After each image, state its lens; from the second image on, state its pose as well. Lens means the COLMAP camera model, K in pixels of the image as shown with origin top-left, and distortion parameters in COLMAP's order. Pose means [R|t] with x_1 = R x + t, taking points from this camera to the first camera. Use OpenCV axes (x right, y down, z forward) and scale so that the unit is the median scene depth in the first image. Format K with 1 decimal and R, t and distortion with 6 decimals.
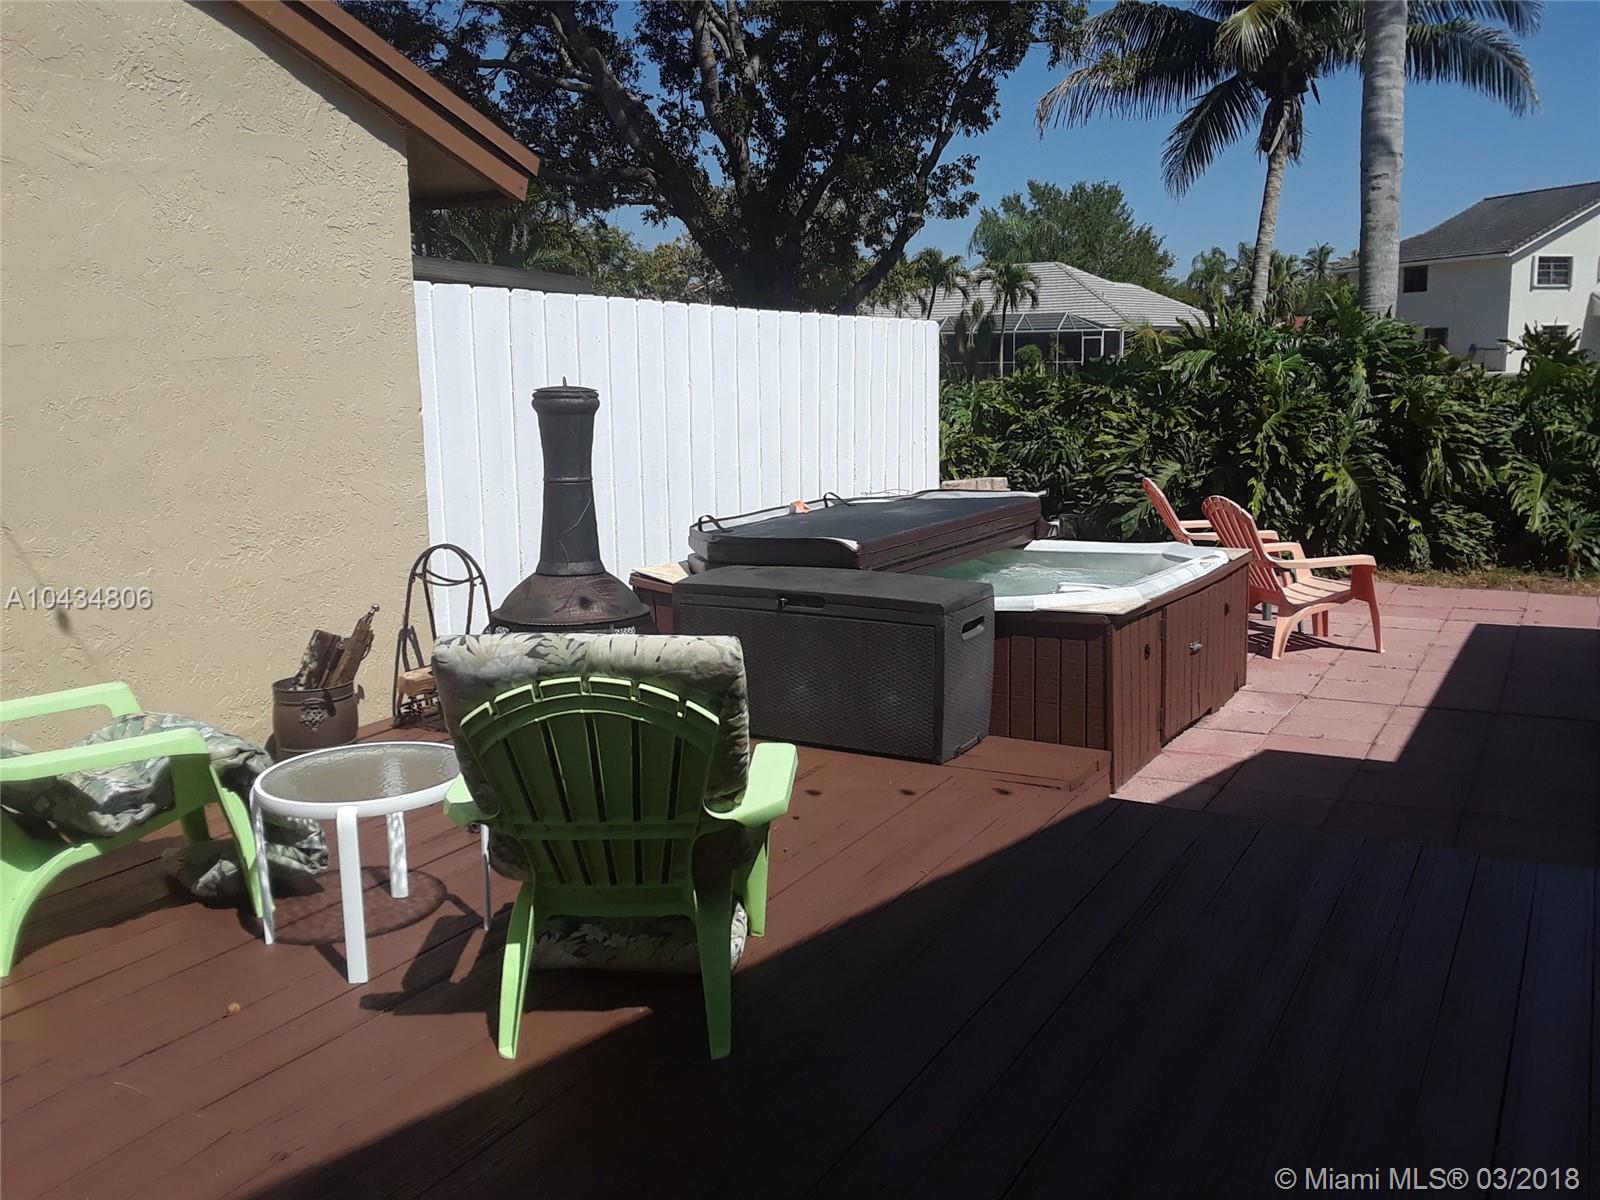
lens RADIAL K [[1403.6, 0, 801.4], [0, 1403.6, 600.5], [0, 0, 1]] dist [0.034725, -0.016579]
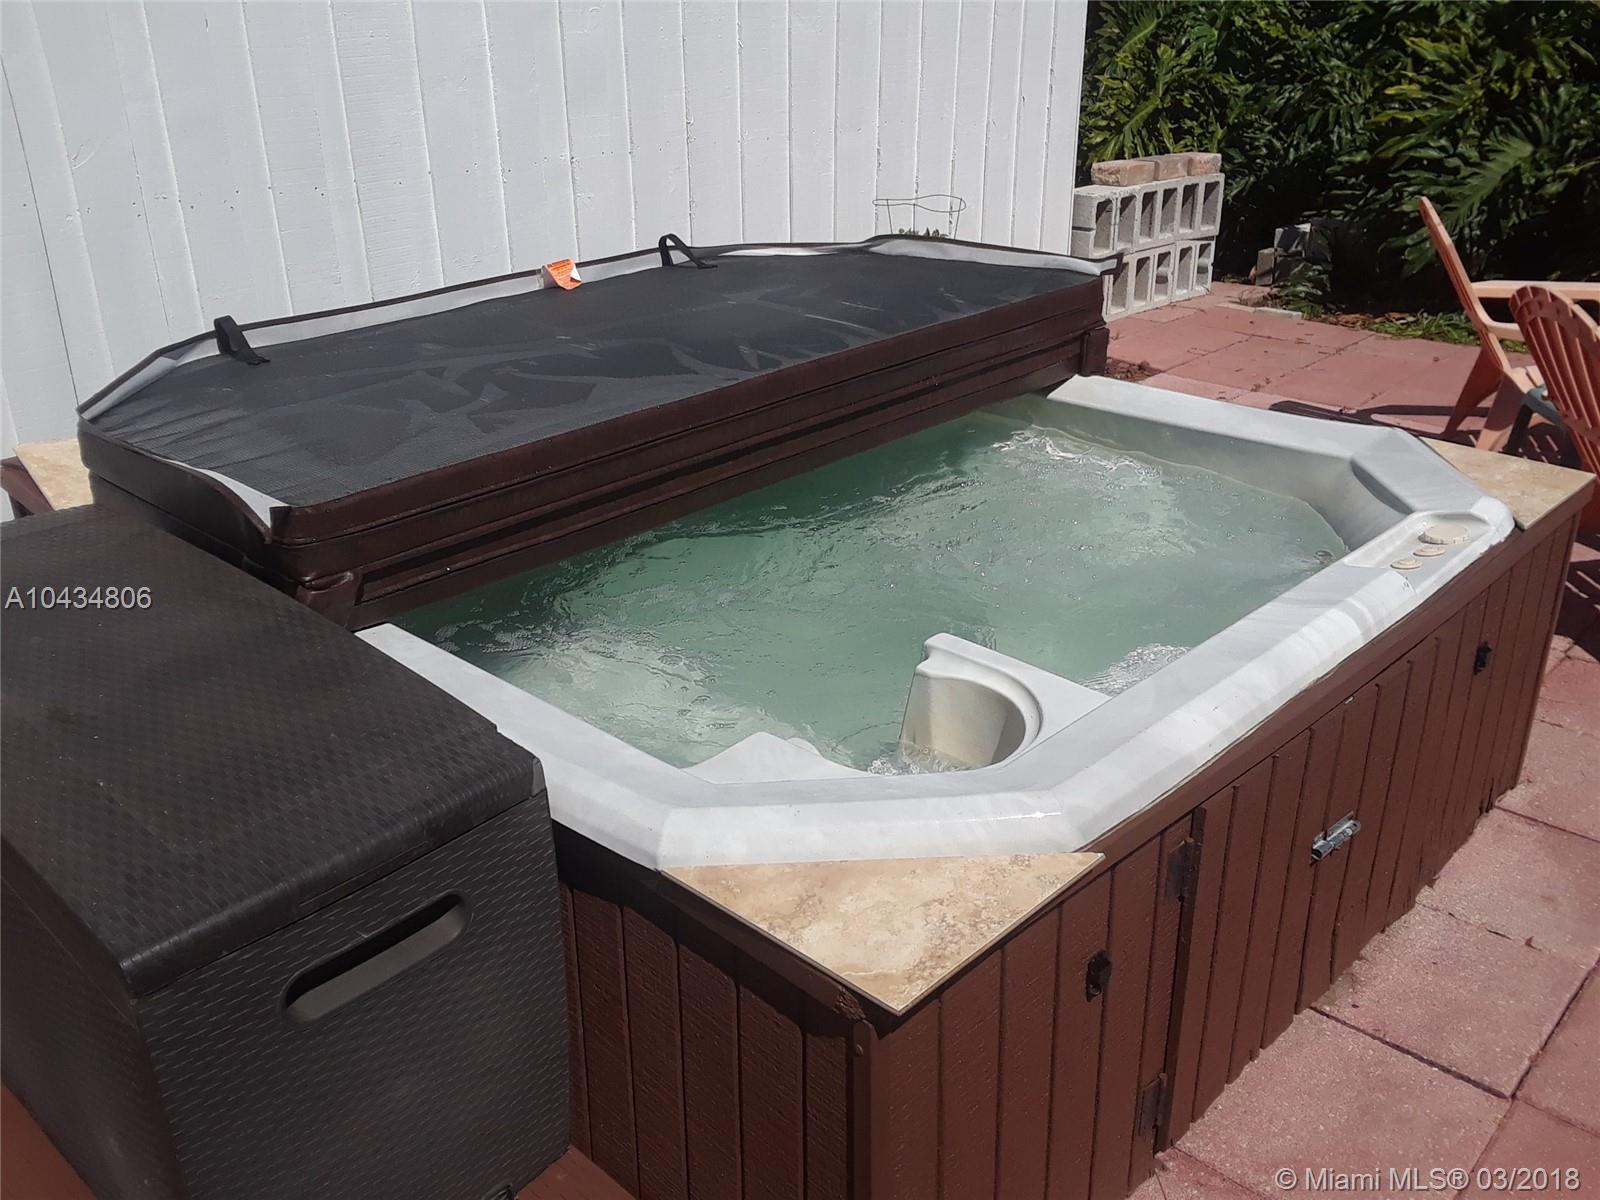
lens RADIAL K [[1403.6, 0, 798.0], [0, 1403.6, 594.7], [0, 0, 1]] dist [0.034725, -0.016579]
pose [[0.973714, 0.105045, -0.202105, 0.115082], [-0.049090, 0.963235, 0.264139, -0.058354], [0.222421, -0.247275, 0.943072, 0.351227]]
